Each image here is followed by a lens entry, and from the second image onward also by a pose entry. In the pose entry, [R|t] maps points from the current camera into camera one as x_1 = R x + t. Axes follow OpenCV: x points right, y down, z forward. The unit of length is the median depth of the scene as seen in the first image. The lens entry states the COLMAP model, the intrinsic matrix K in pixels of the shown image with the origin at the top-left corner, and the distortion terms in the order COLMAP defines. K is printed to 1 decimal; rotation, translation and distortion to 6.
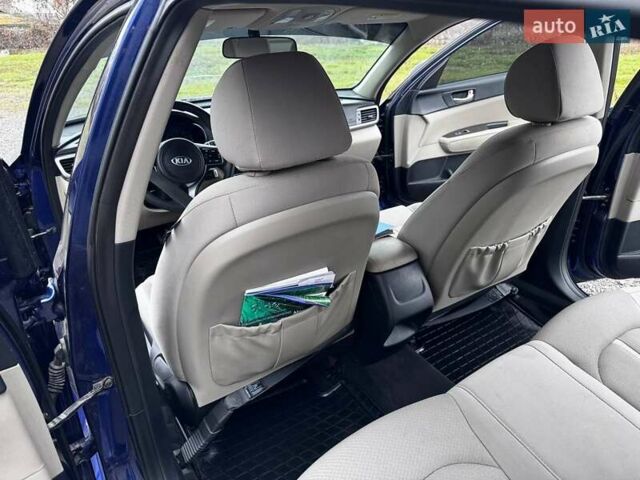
lens RADIAL K [[445.9, 0, 320.0], [0, 445.9, 240.0], [0, 0, 1]] dist [0.060648, -0.061044]
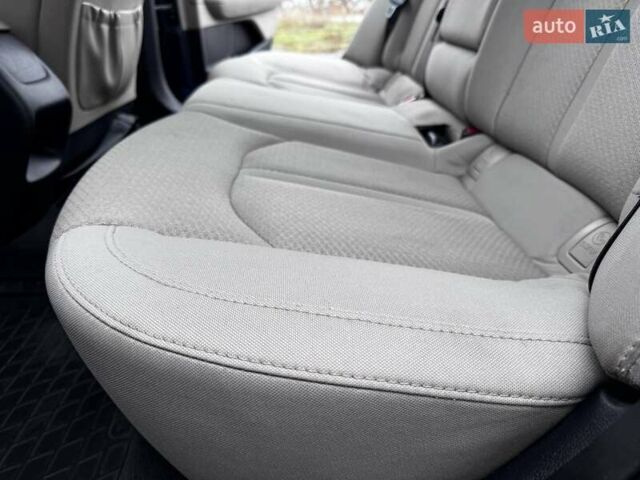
lens RADIAL K [[445.9, 0, 320.0], [0, 445.9, 240.0], [0, 0, 1]] dist [0.060648, -0.061044]
pose [[0.520546, -0.392259, 0.758396, -0.154087], [0.391067, 0.899114, 0.196622, 0.366072], [-0.759012, 0.194233, 0.621430, 0.359494]]
